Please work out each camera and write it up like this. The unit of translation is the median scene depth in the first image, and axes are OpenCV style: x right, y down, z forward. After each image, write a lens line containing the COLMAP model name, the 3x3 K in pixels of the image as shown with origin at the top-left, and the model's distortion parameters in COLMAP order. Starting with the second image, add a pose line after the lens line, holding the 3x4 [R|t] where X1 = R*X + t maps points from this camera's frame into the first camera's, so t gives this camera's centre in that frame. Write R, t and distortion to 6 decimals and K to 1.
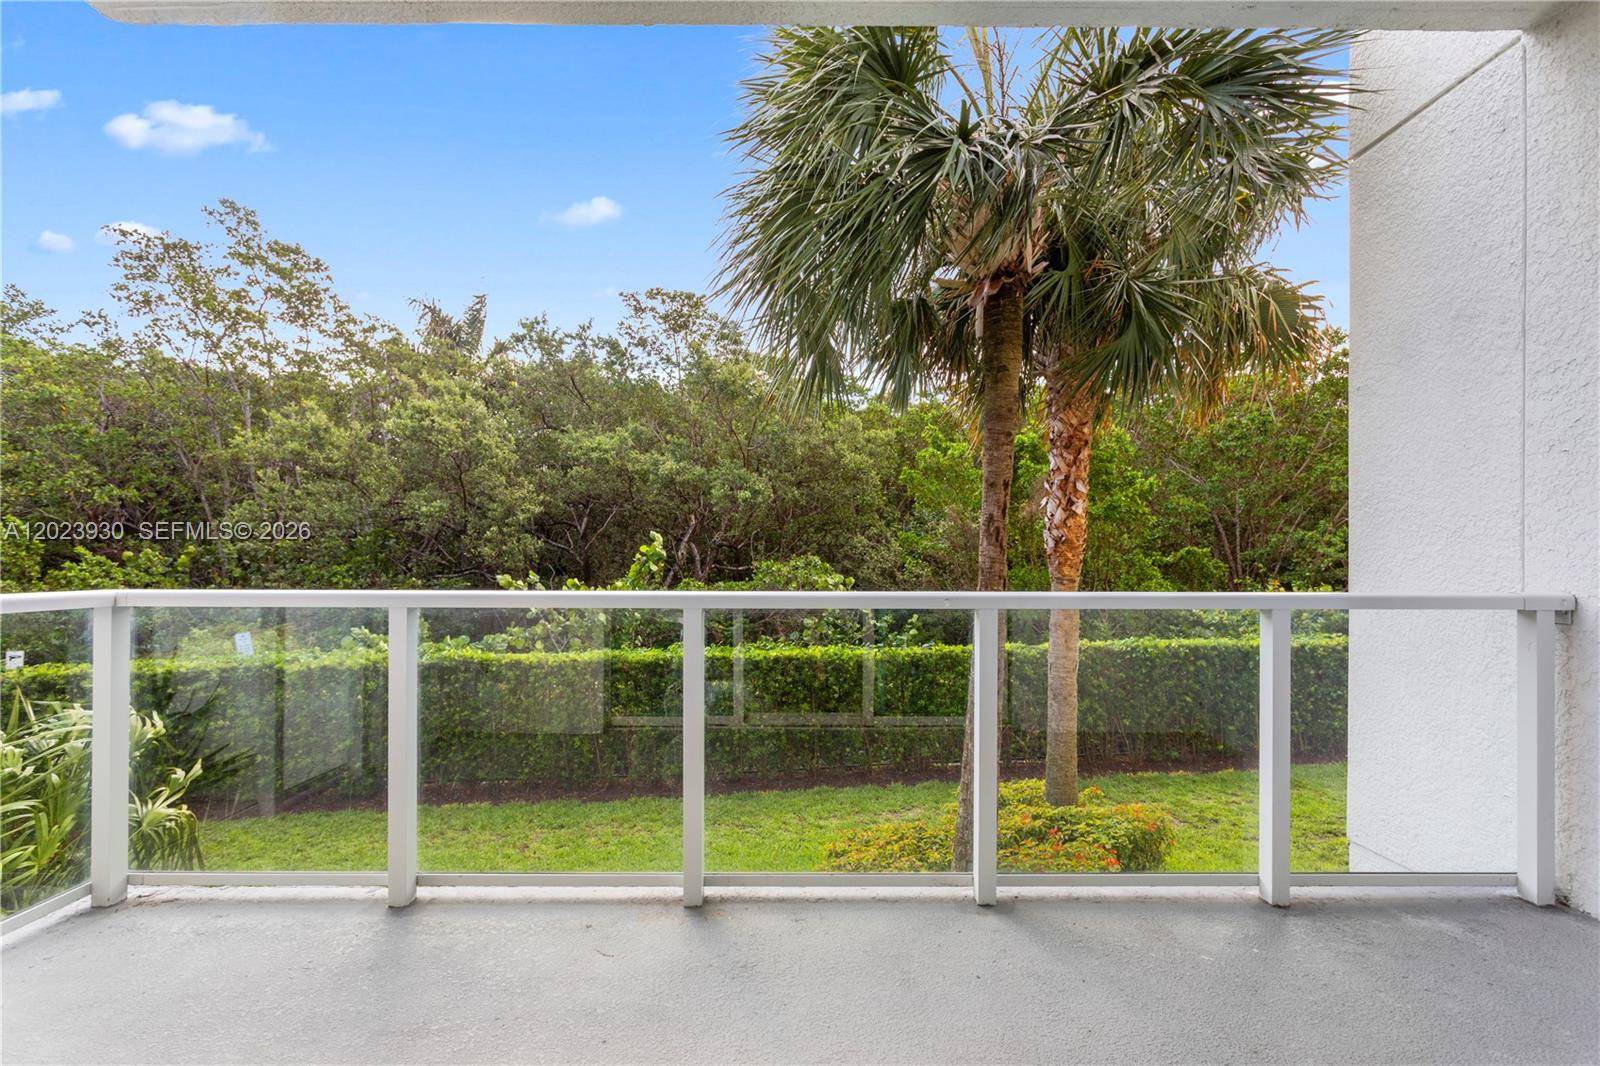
lens RADIAL K [[769.9, 0, 807.5], [0, 769.9, 541.4], [0, 0, 1]] dist [-0.010661, 0.002675]
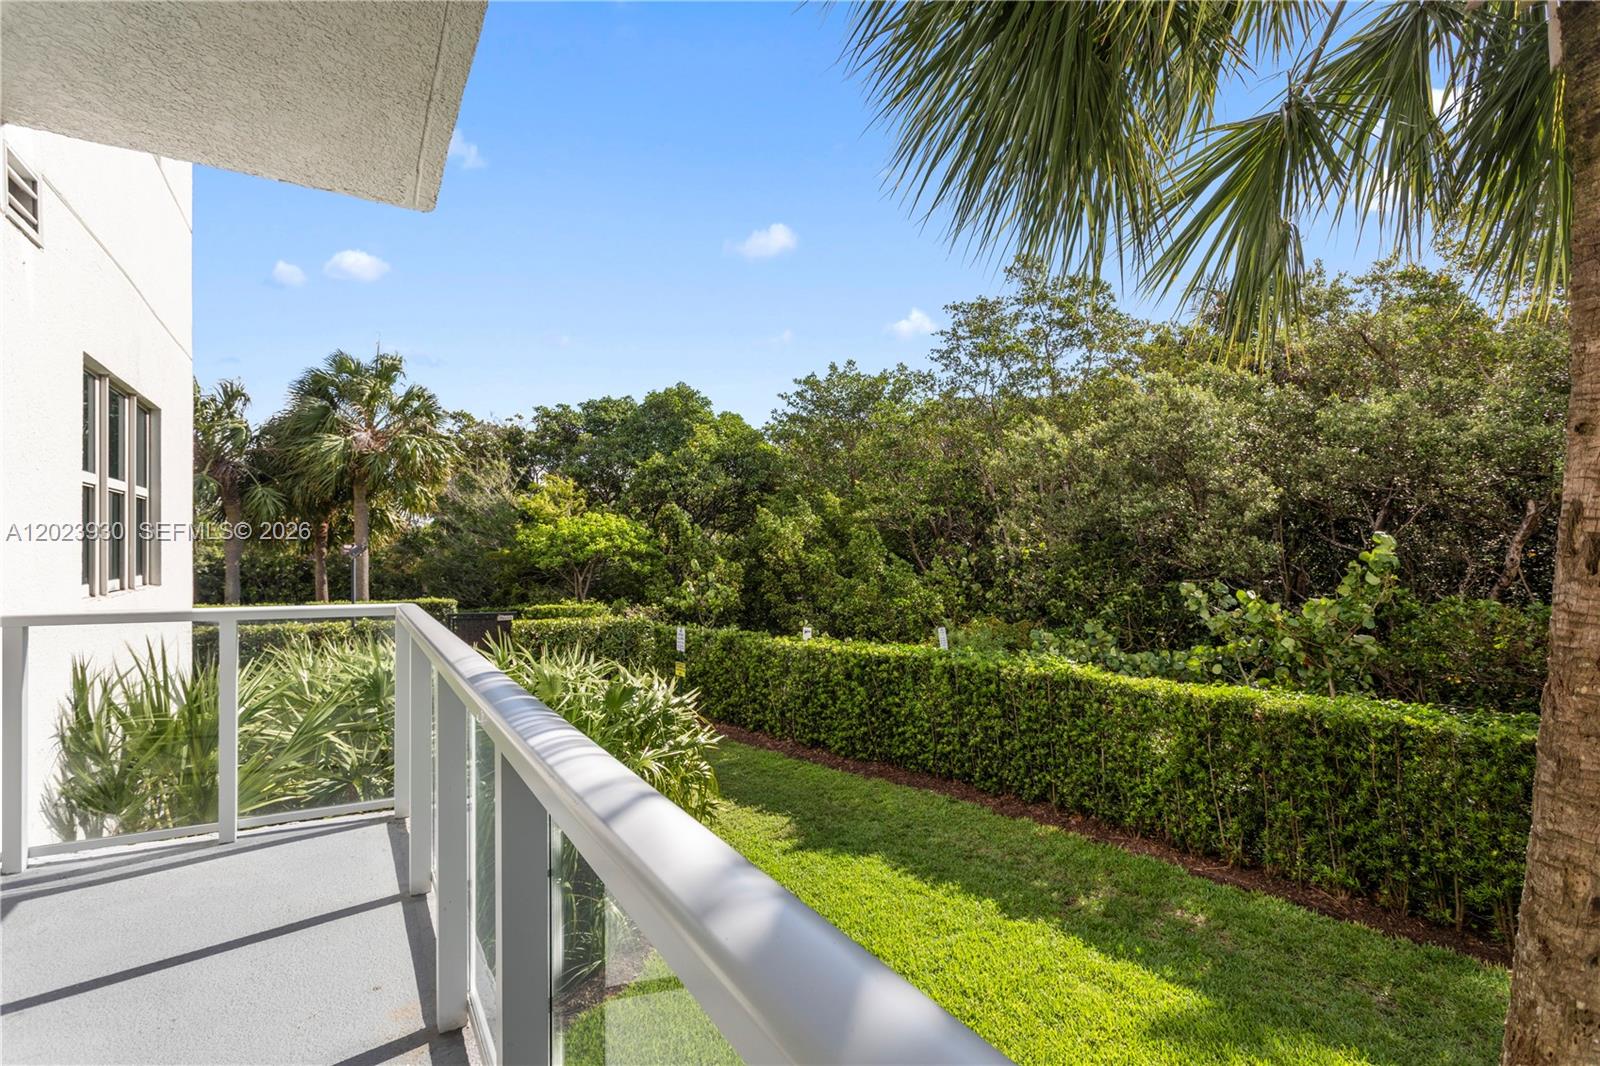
lens RADIAL K [[769.9, 0, 802.5], [0, 769.9, 541.8], [0, 0, 1]] dist [-0.010661, 0.002675]
pose [[0.507968, -0.009003, -0.861329, 0.364501], [0.012605, 0.999916, -0.003018, -0.018516], [0.861284, -0.009324, 0.508039, 0.459610]]
